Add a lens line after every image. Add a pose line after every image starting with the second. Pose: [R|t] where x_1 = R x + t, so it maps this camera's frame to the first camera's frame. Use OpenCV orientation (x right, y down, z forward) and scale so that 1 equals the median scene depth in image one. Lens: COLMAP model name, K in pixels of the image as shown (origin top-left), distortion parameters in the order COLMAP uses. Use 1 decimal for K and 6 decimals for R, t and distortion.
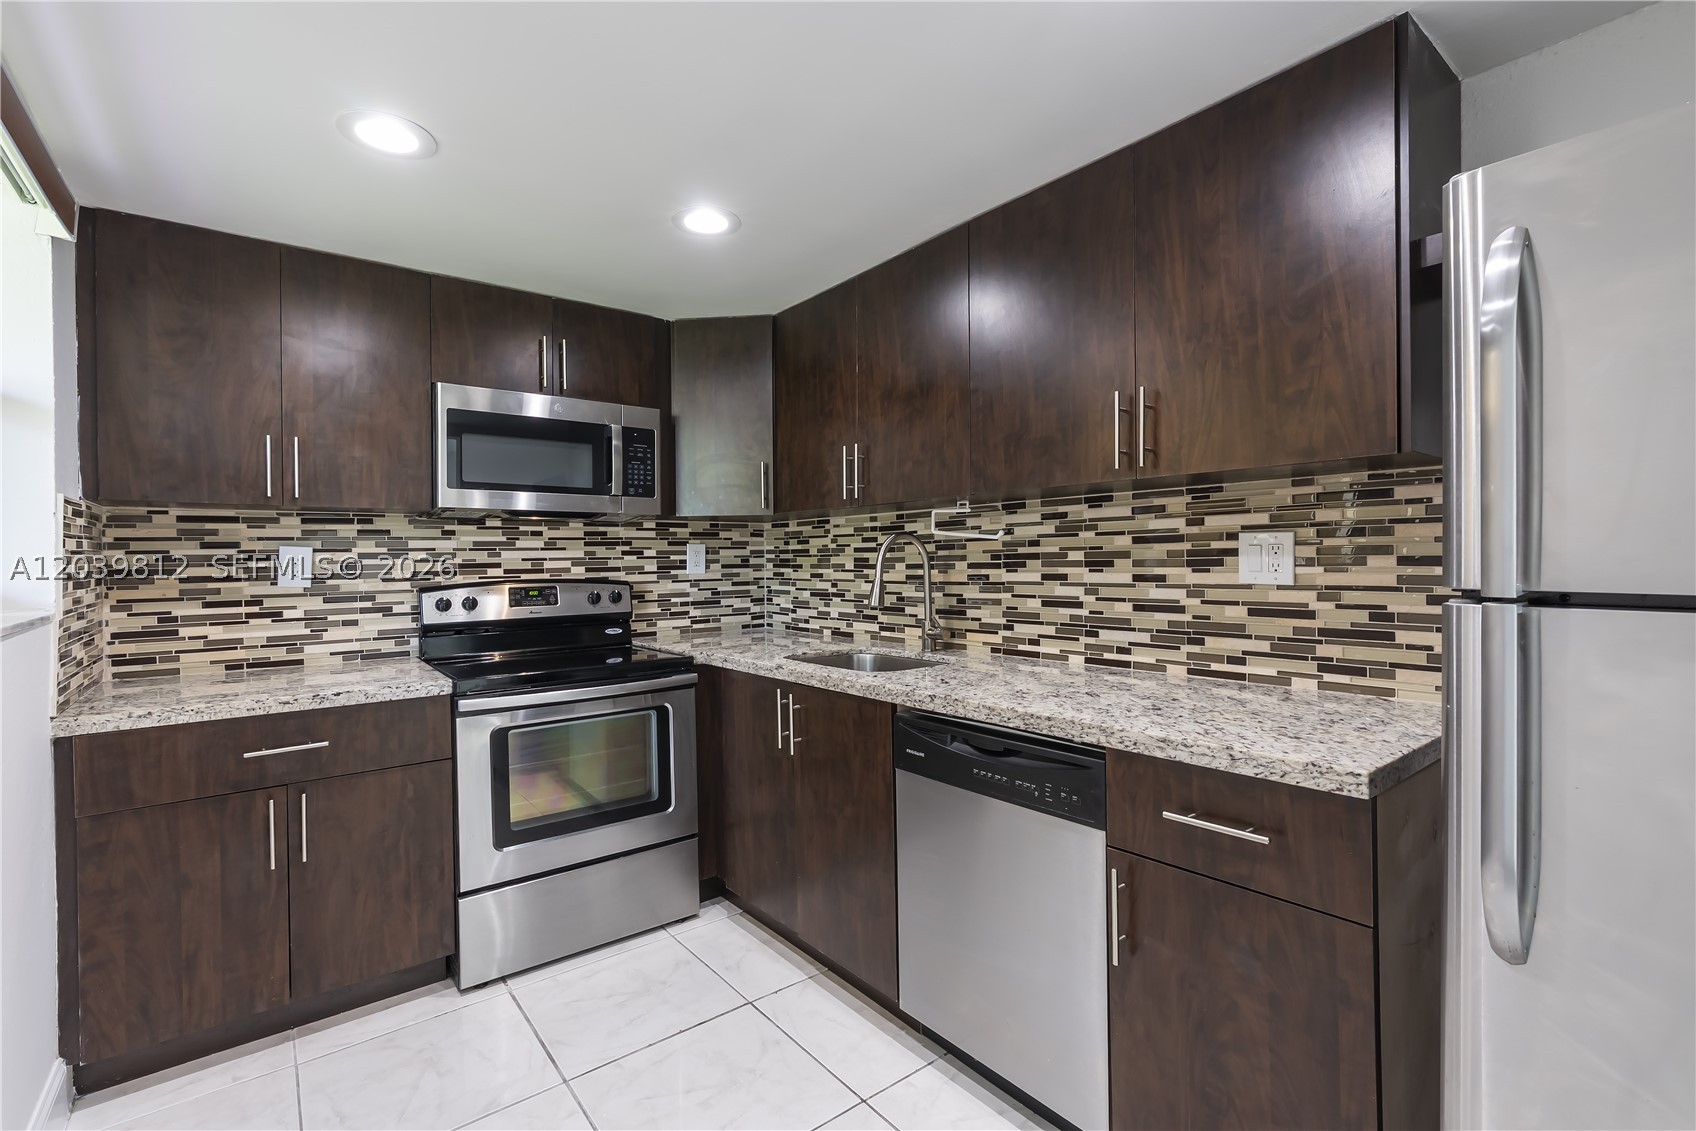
lens RADIAL K [[775.1, 0, 854.4], [0, 775.1, 556.6], [0, 0, 1]] dist [0.000393, 0.000834]
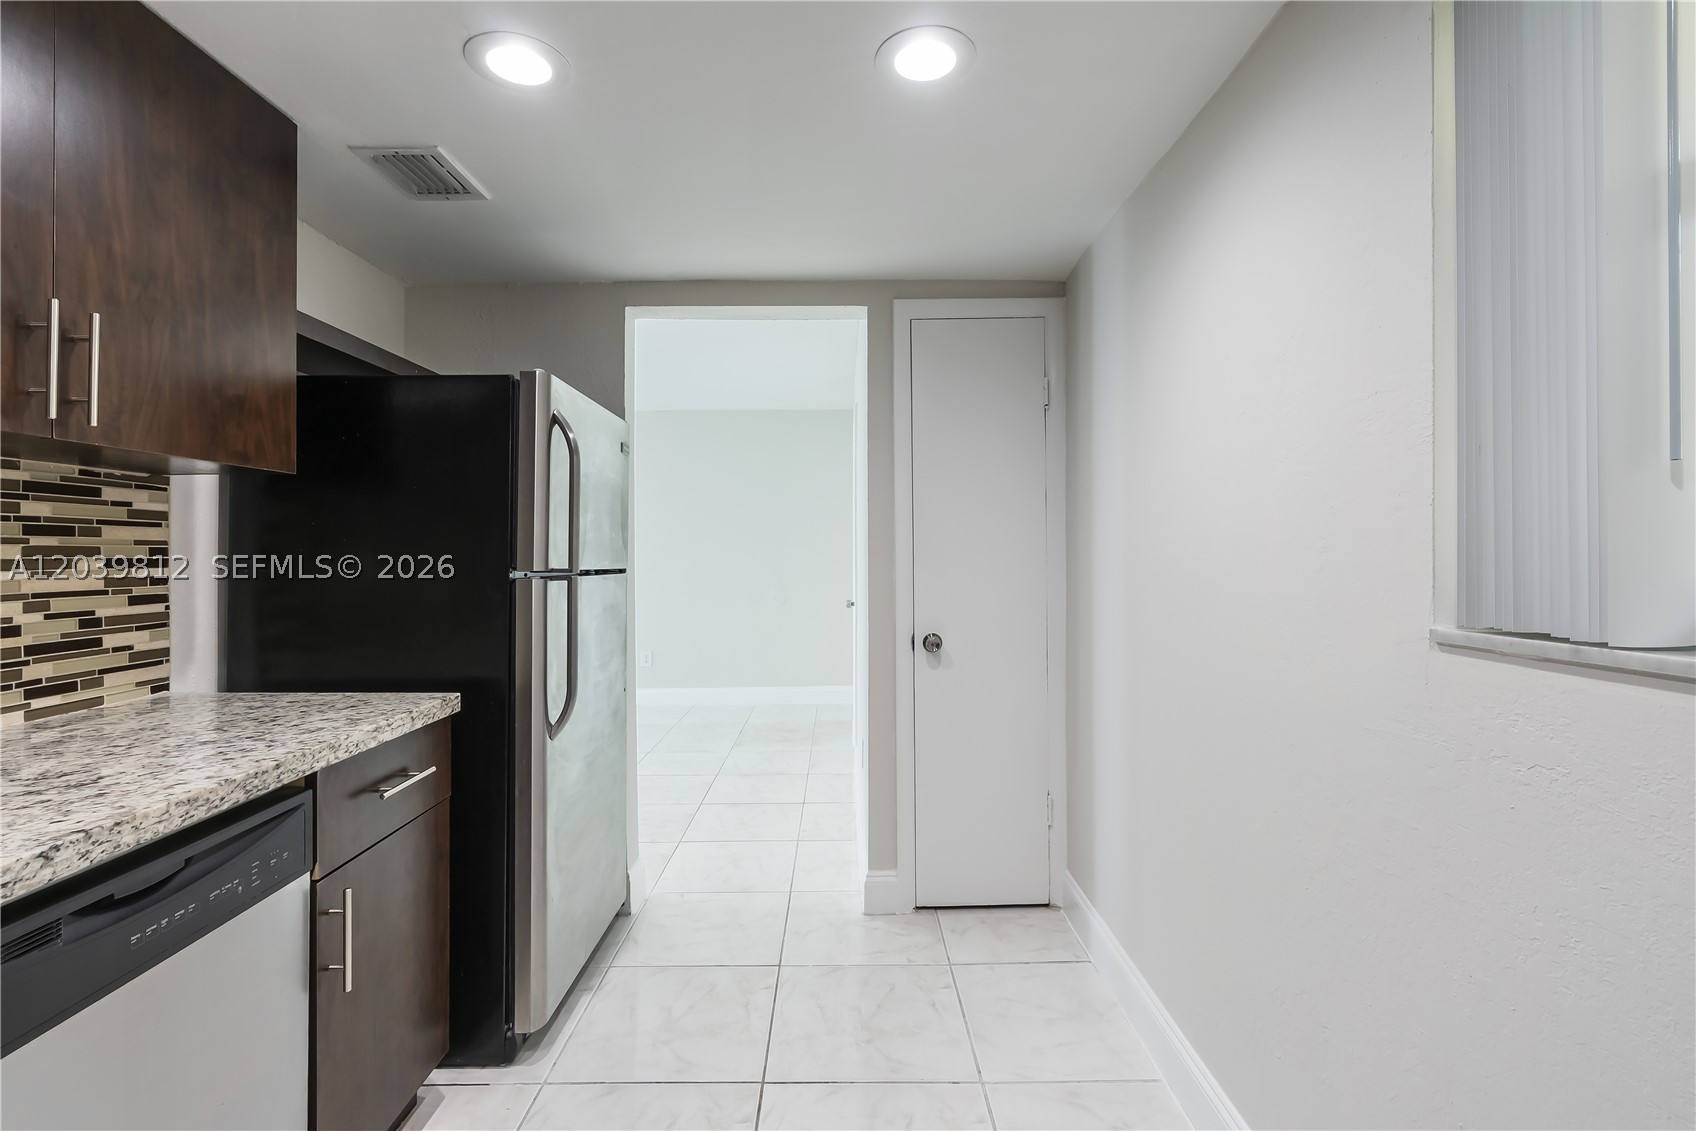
lens RADIAL K [[765.3, 0, 845.0], [0, 765.3, 549.0], [0, 0, 1]] dist [-0.001225, 0.000904]
pose [[-0.788125, 0.019002, 0.615222, -0.501439], [0.011107, 0.999800, -0.016652, 0.011355], [-0.615415, -0.006291, -0.788178, 0.961162]]
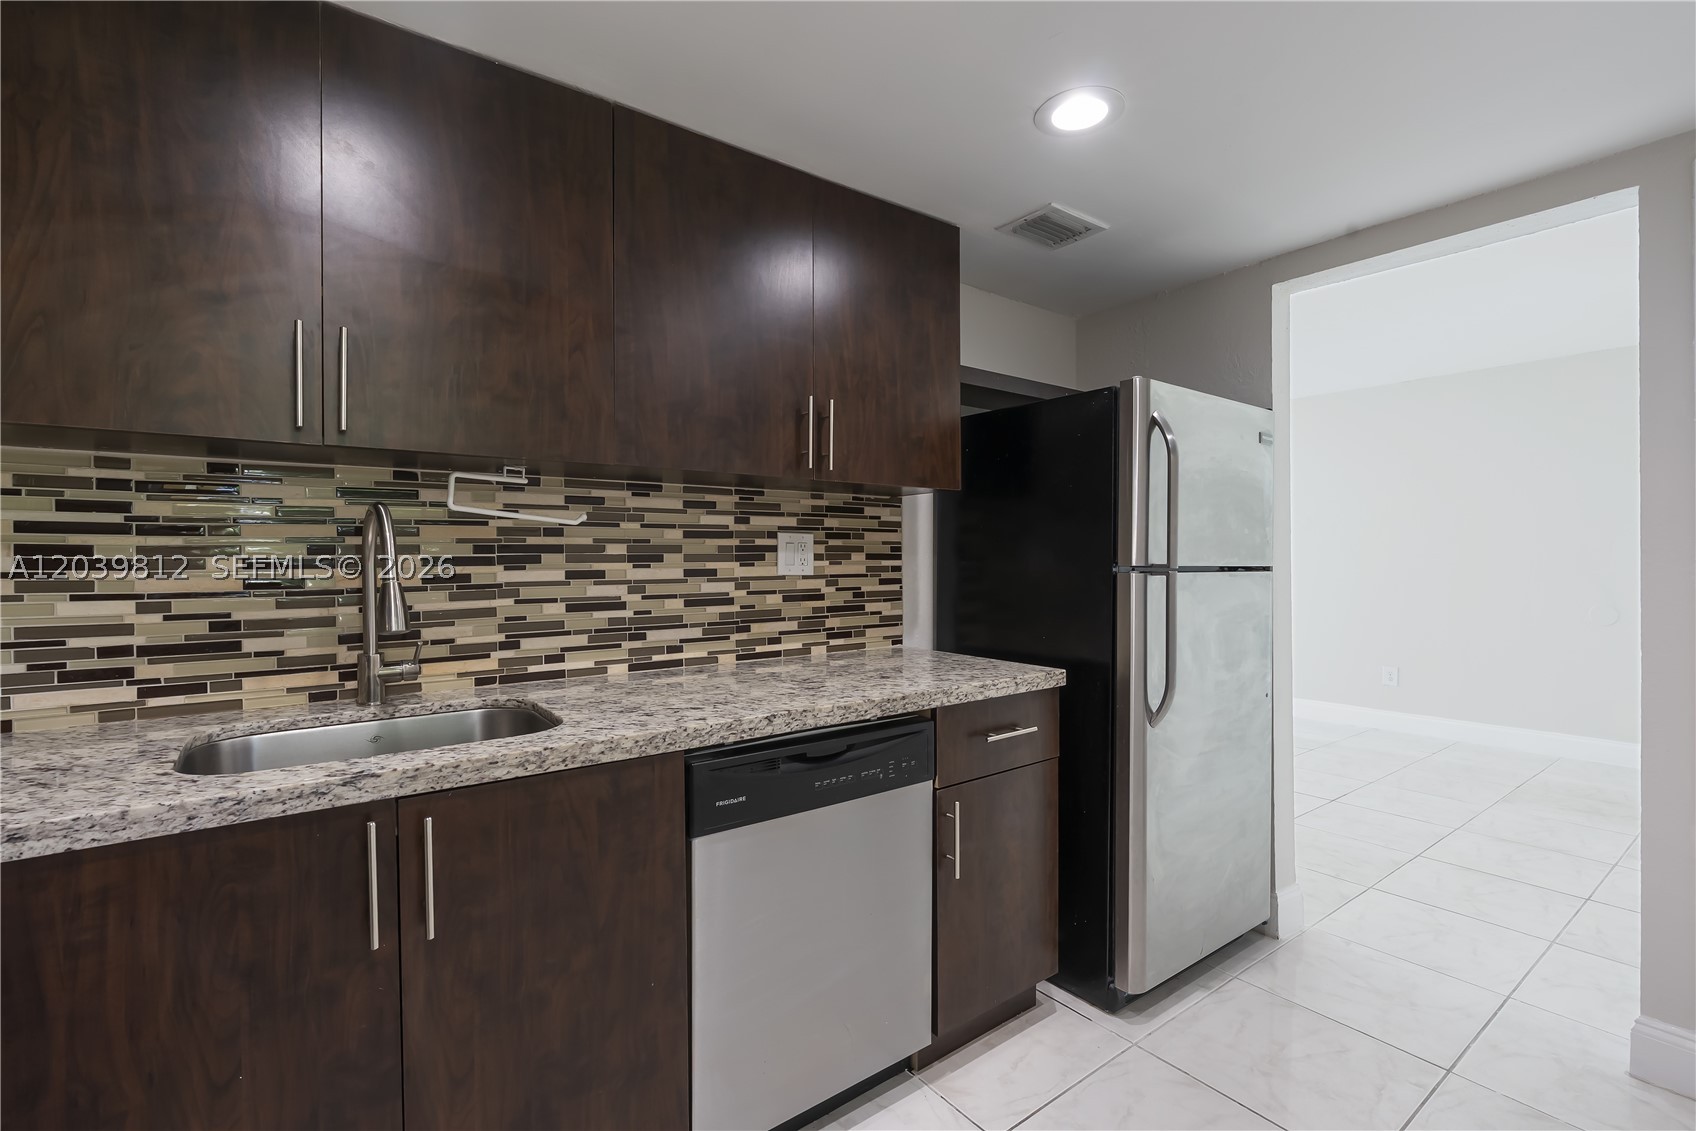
lens RADIAL K [[775.1, 0, 854.4], [0, 775.1, 556.6], [0, 0, 1]] dist [0.000393, 0.000834]
pose [[0.019799, 0.011151, 0.999742, -0.642637], [-0.002318, 0.999936, -0.011108, 0.018159], [-0.999801, -0.002097, 0.019824, 0.805881]]
